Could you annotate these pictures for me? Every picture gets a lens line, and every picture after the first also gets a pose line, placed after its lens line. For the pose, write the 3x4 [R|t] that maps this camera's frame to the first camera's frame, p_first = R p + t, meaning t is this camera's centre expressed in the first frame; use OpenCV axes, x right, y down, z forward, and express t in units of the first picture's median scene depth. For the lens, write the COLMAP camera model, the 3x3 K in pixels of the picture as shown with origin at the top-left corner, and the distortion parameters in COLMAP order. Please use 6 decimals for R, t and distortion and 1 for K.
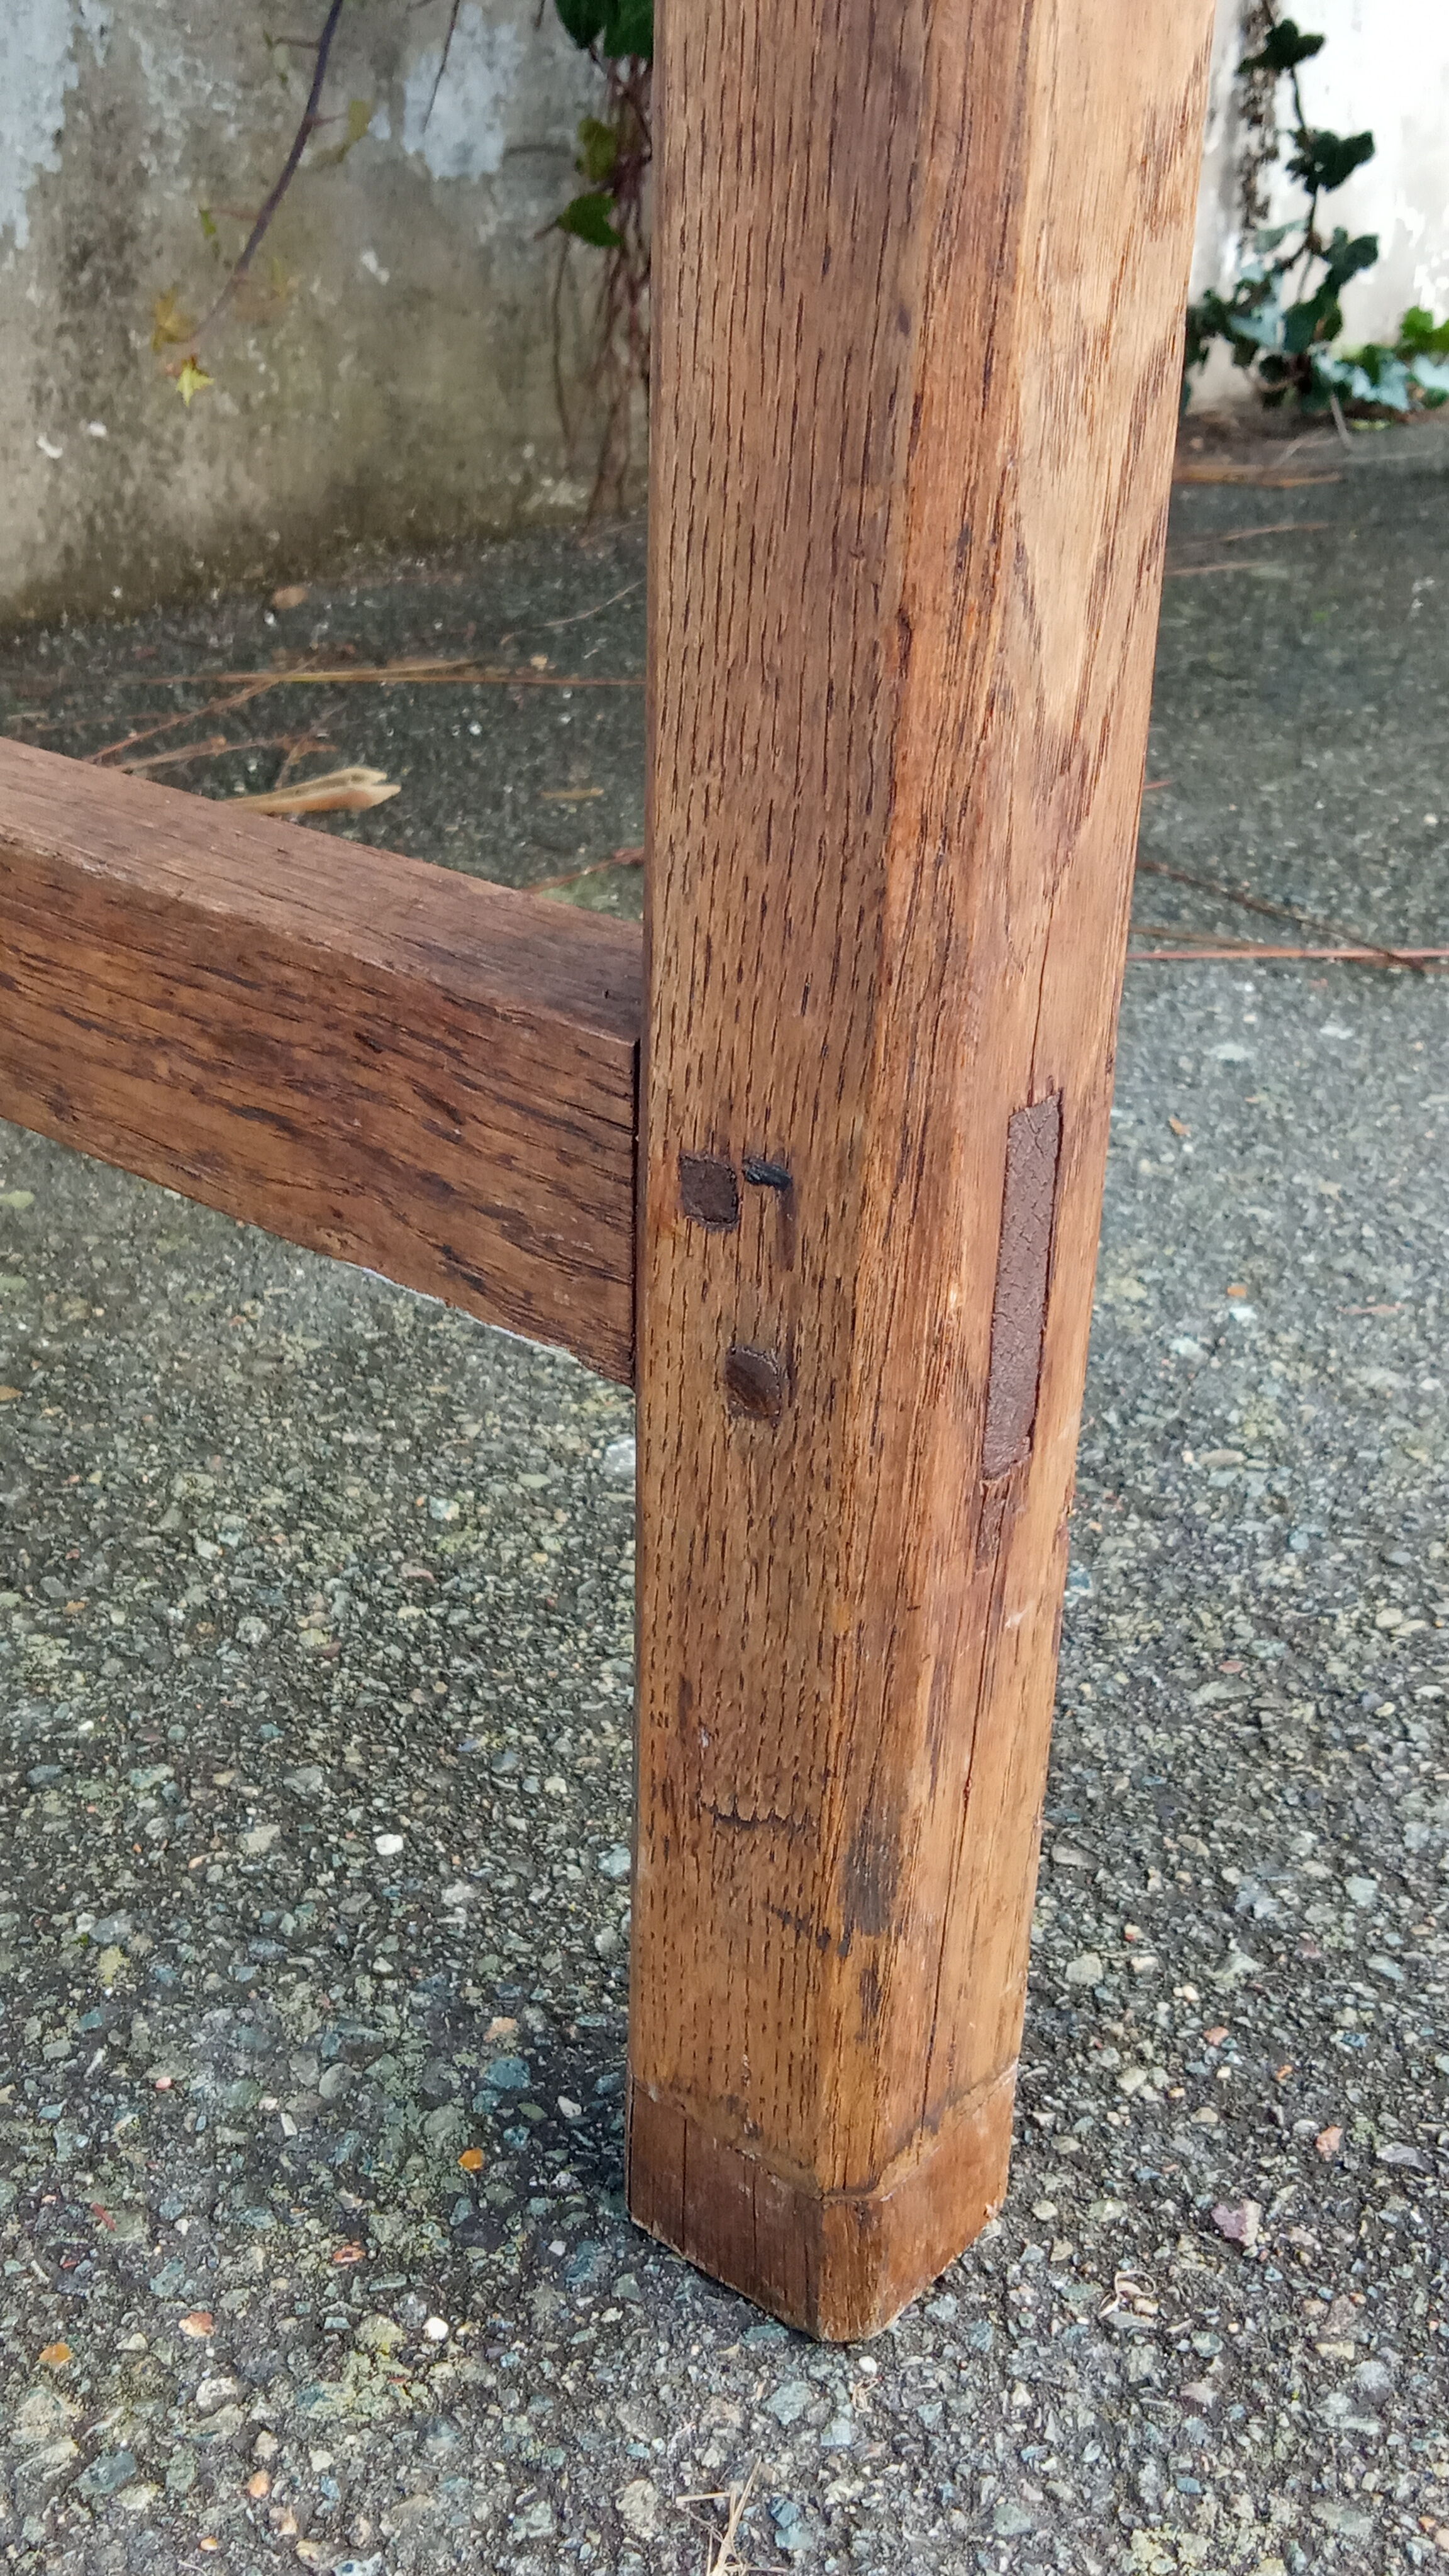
lens RADIAL K [[2664.6, 0, 726.8], [0, 2664.6, 1291.1], [0, 0, 1]] dist [0.029538, 0.000000]
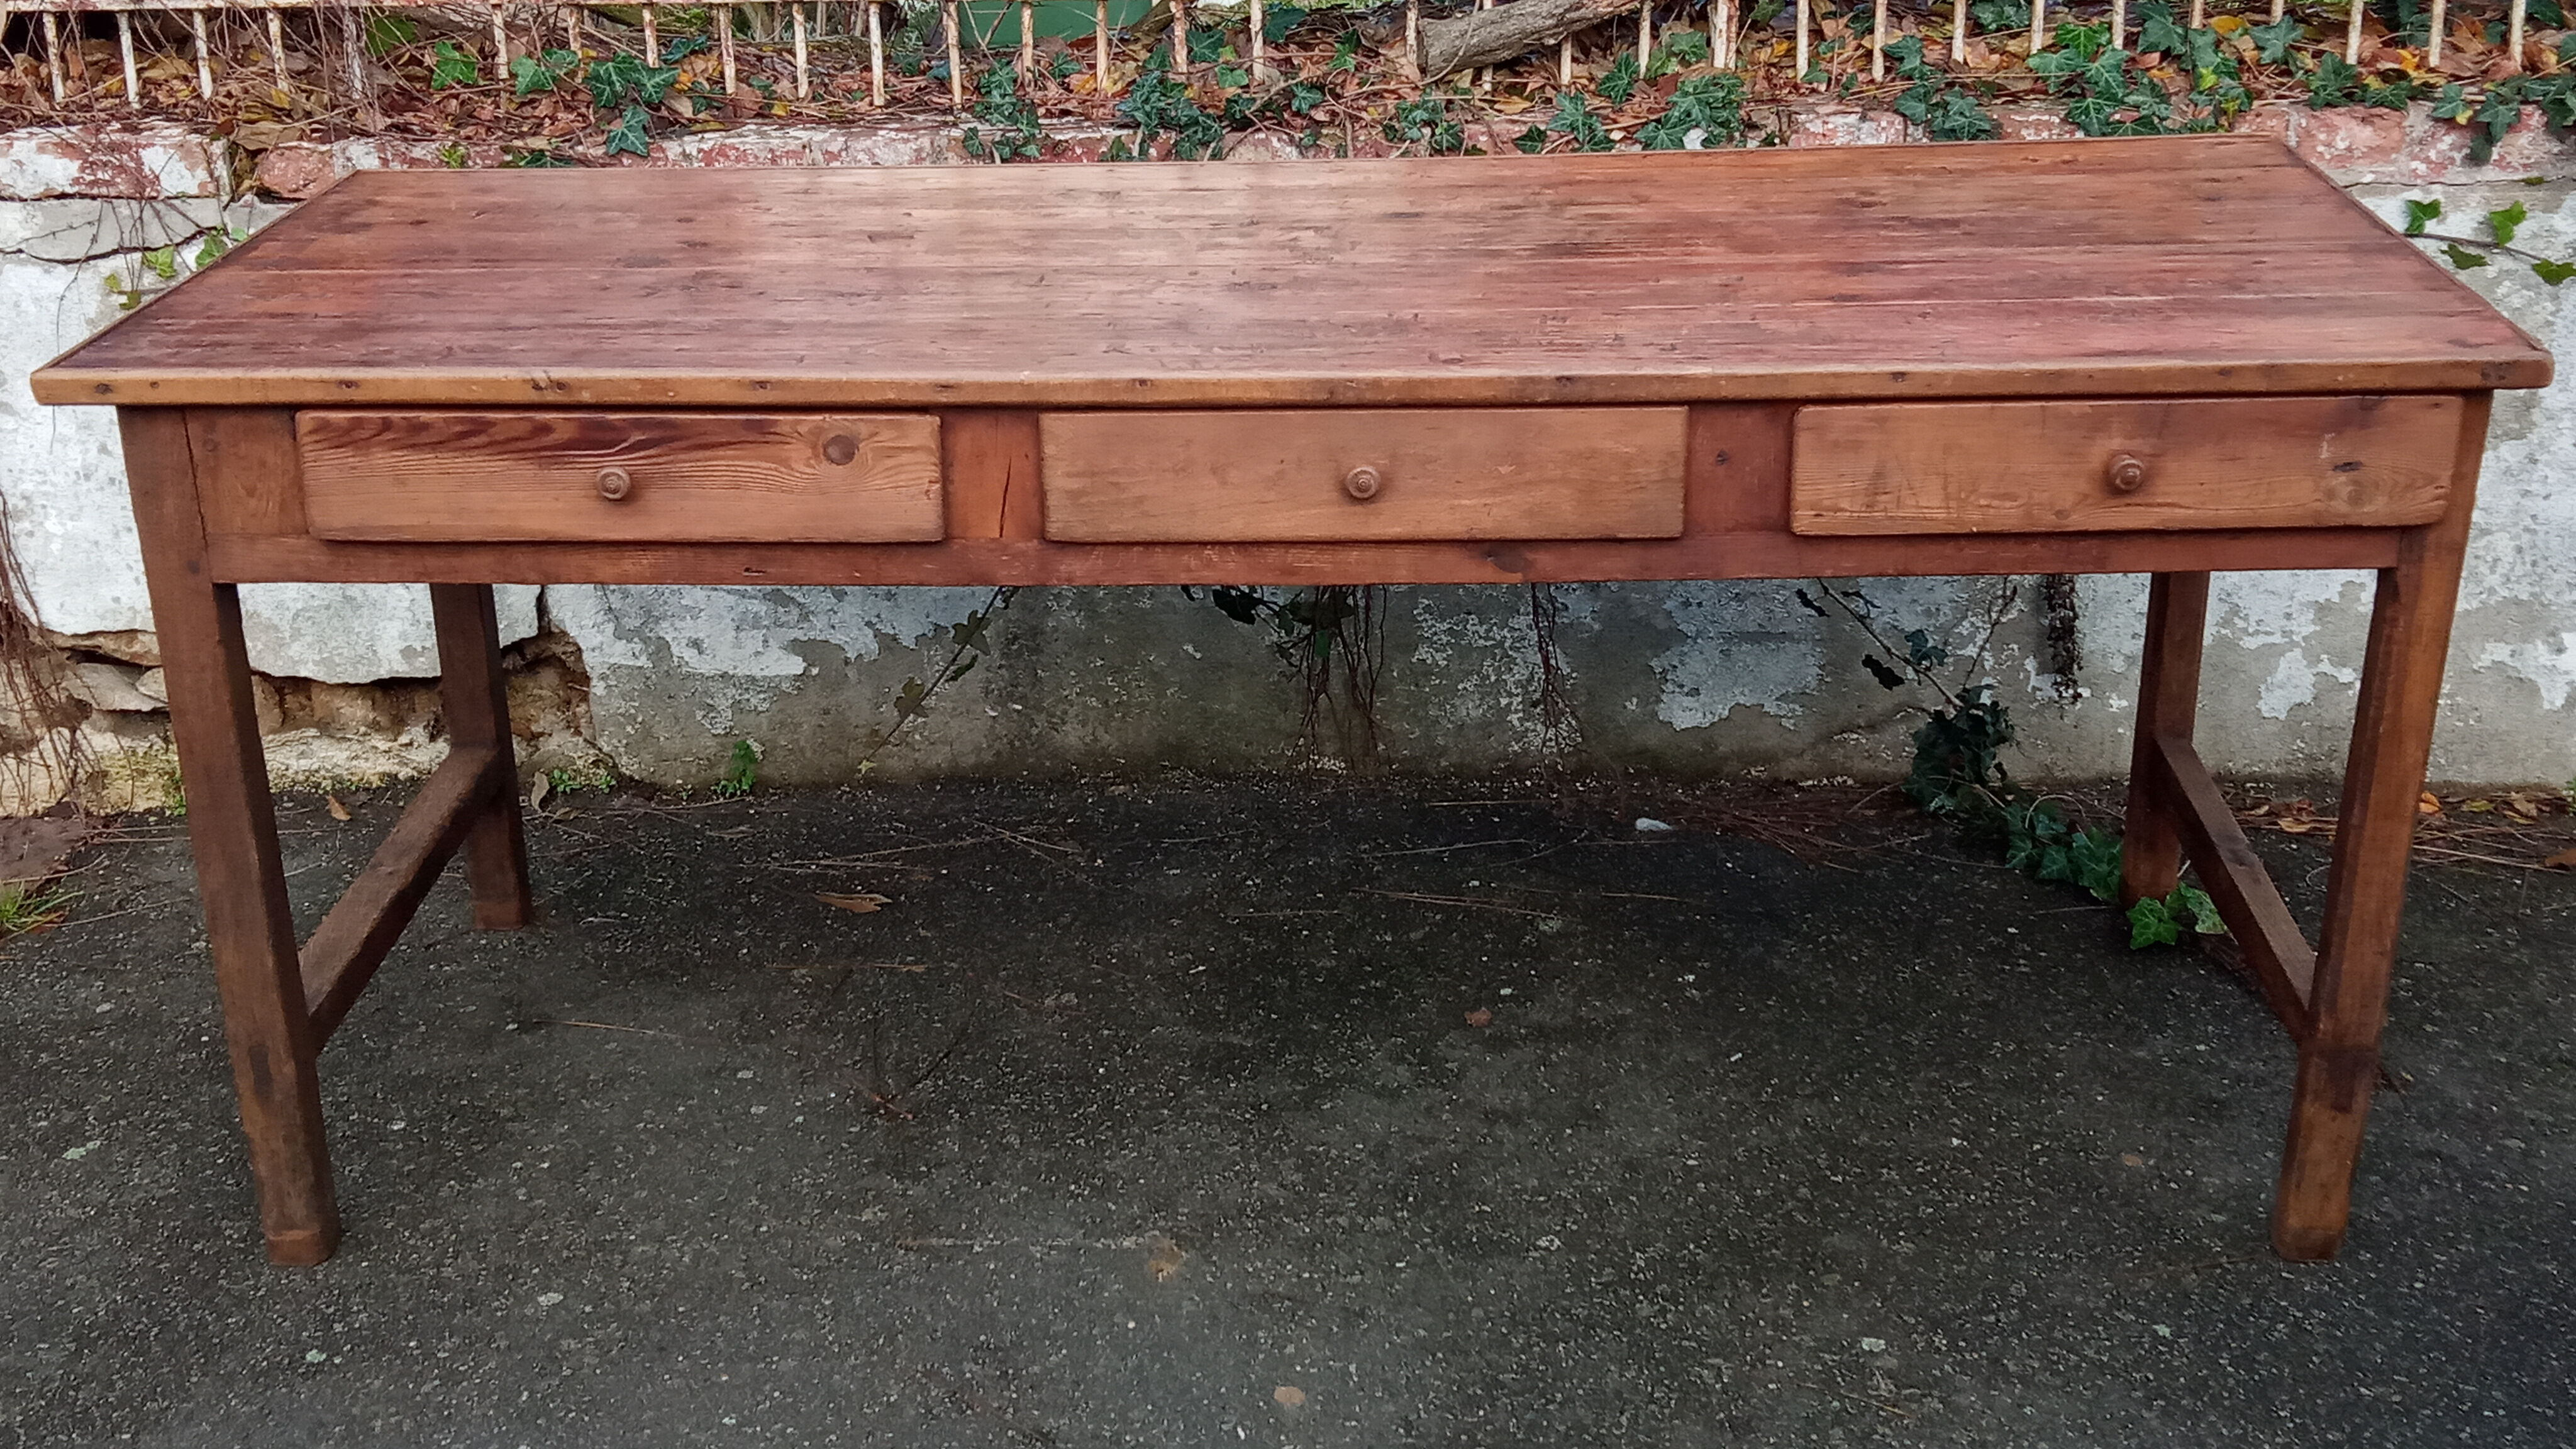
lens RADIAL K [[3000.3, 0, 1279.2], [0, 3000.3, 690.5], [0, 0, 1]] dist [0.042267, 0.000000]
pose [[0.587152, 0.260704, -0.766346, 3.581197], [-0.324189, 0.943211, 0.072488, -1.159776], [0.741724, 0.205880, 0.638326, -0.875761]]
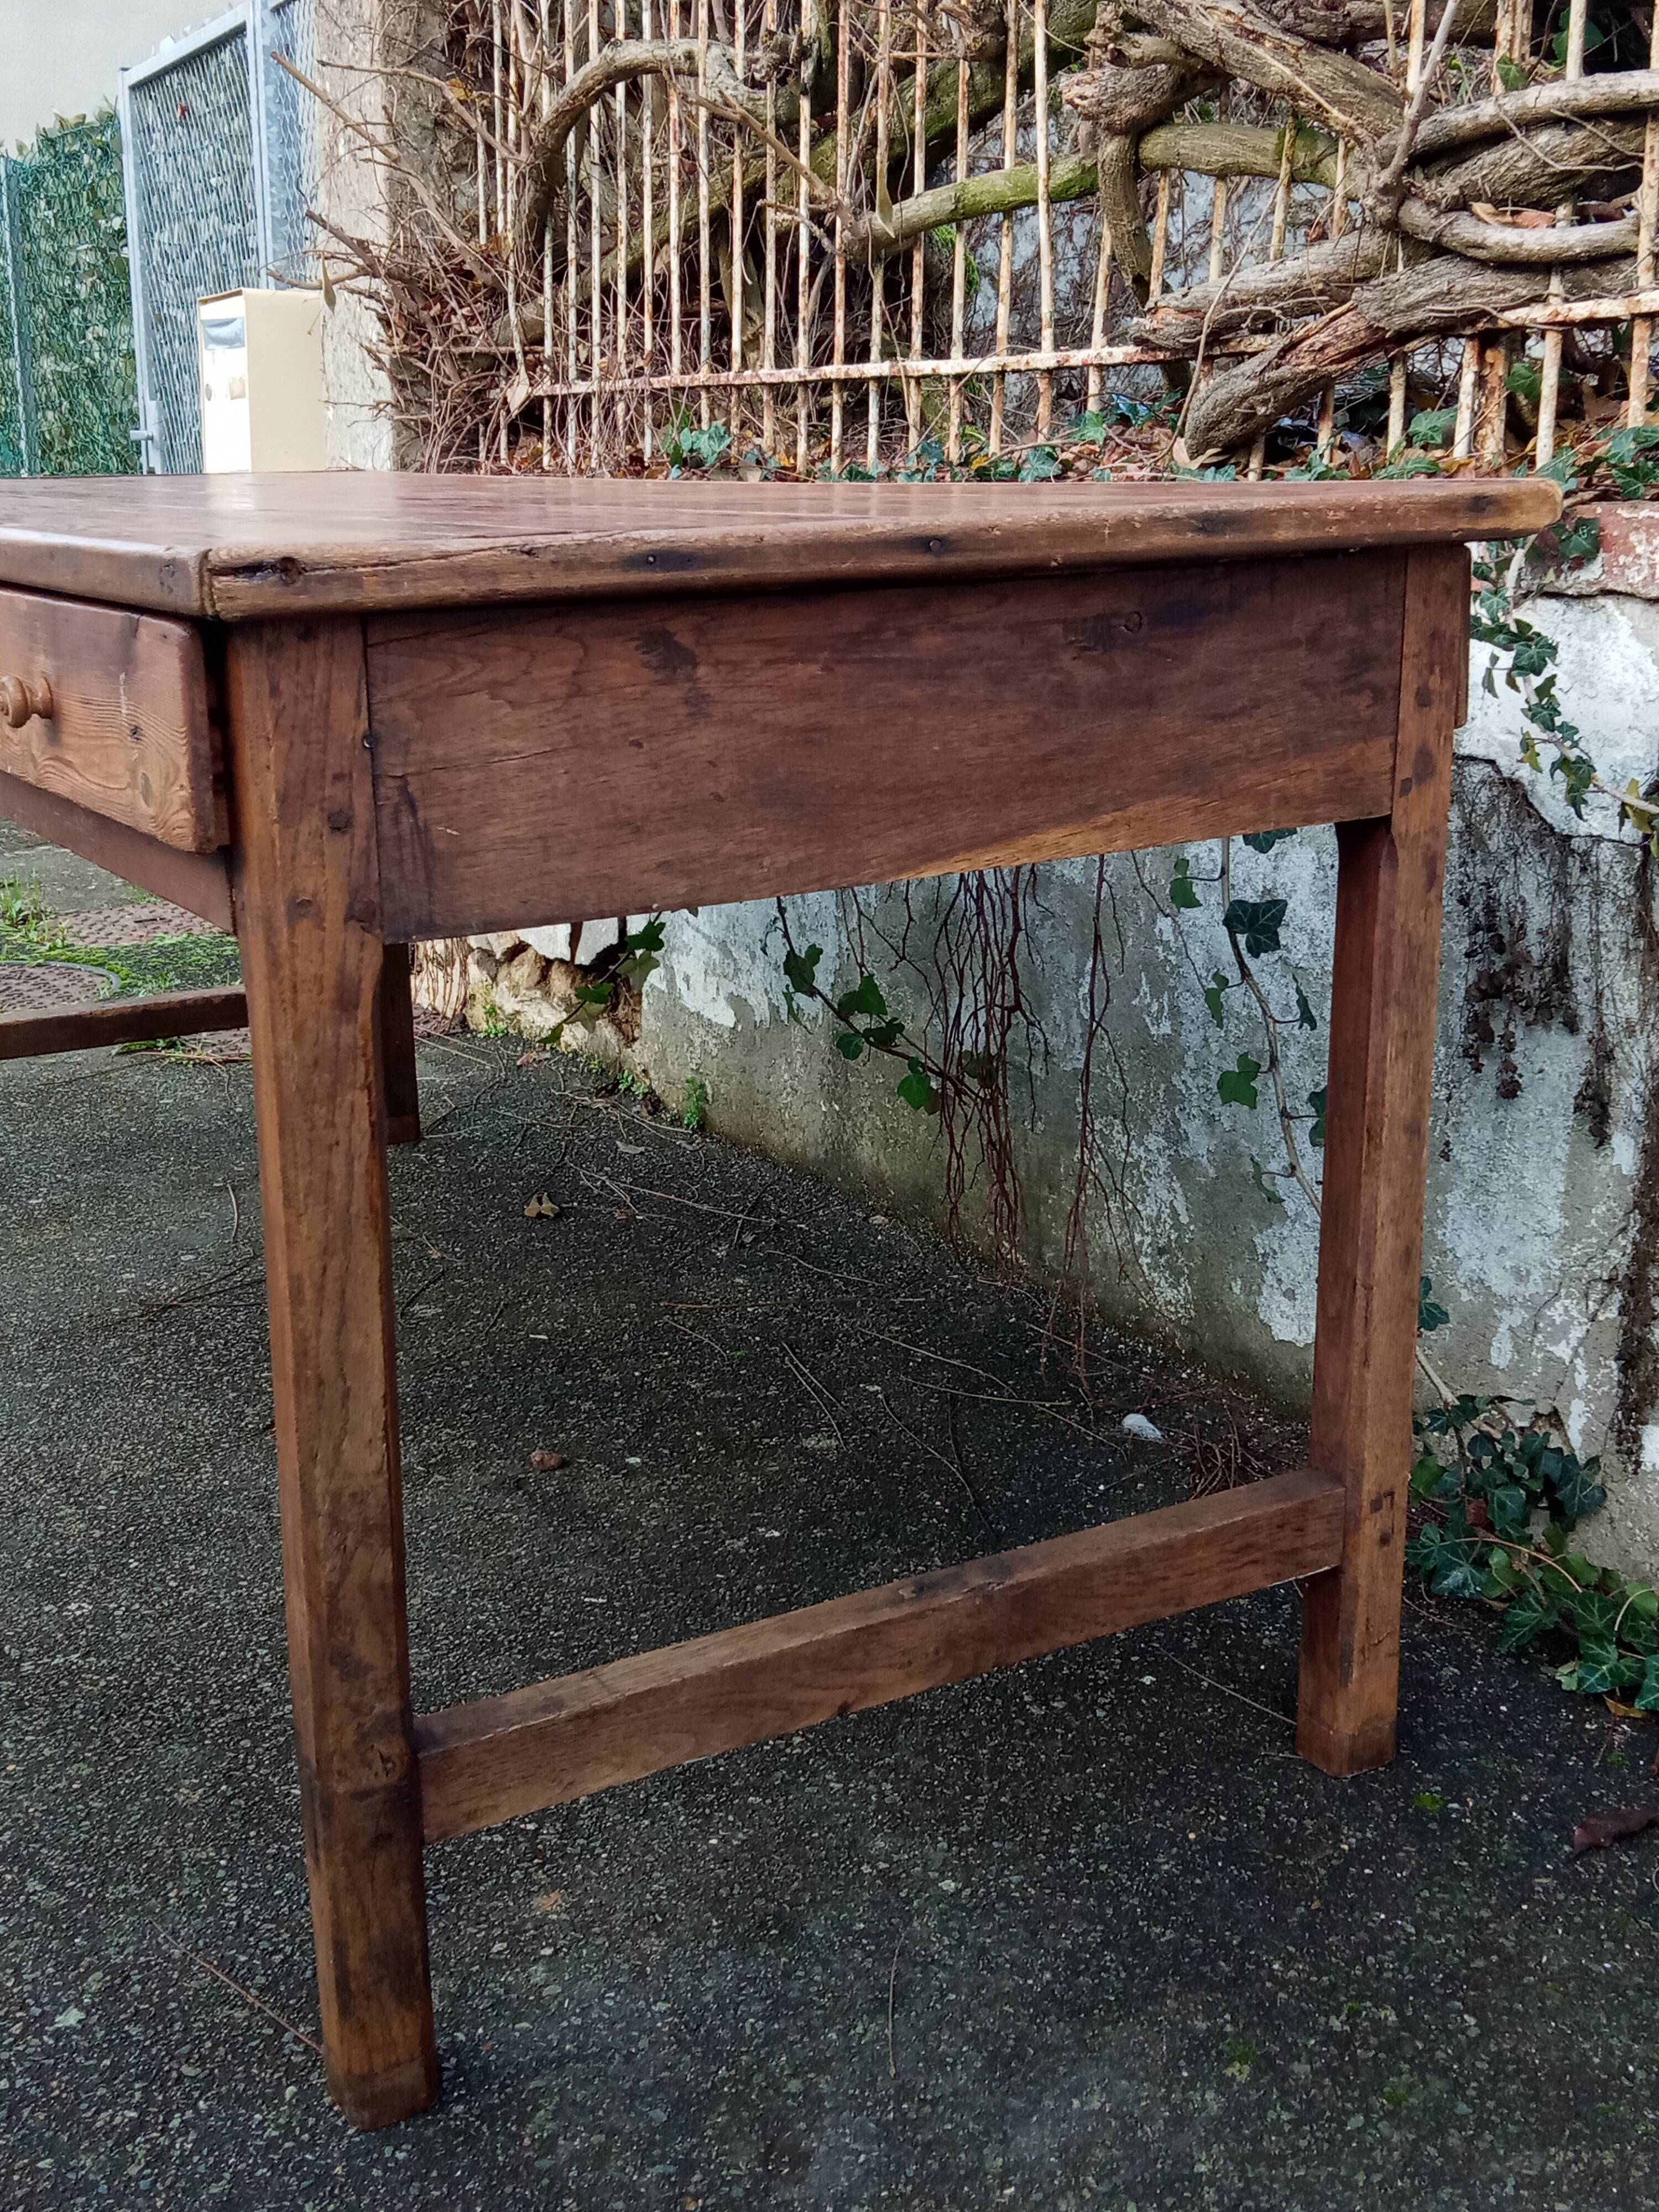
lens RADIAL K [[2460.3, 0, 846.4], [0, 2460.3, 1094.6], [0, 0, 1]] dist [0.026242, 0.000000]
pose [[-0.366163, 0.221540, -0.903795, 3.071962], [-0.406633, 0.835515, 0.369546, -2.107114], [0.837003, 0.502827, -0.215849, 2.817922]]
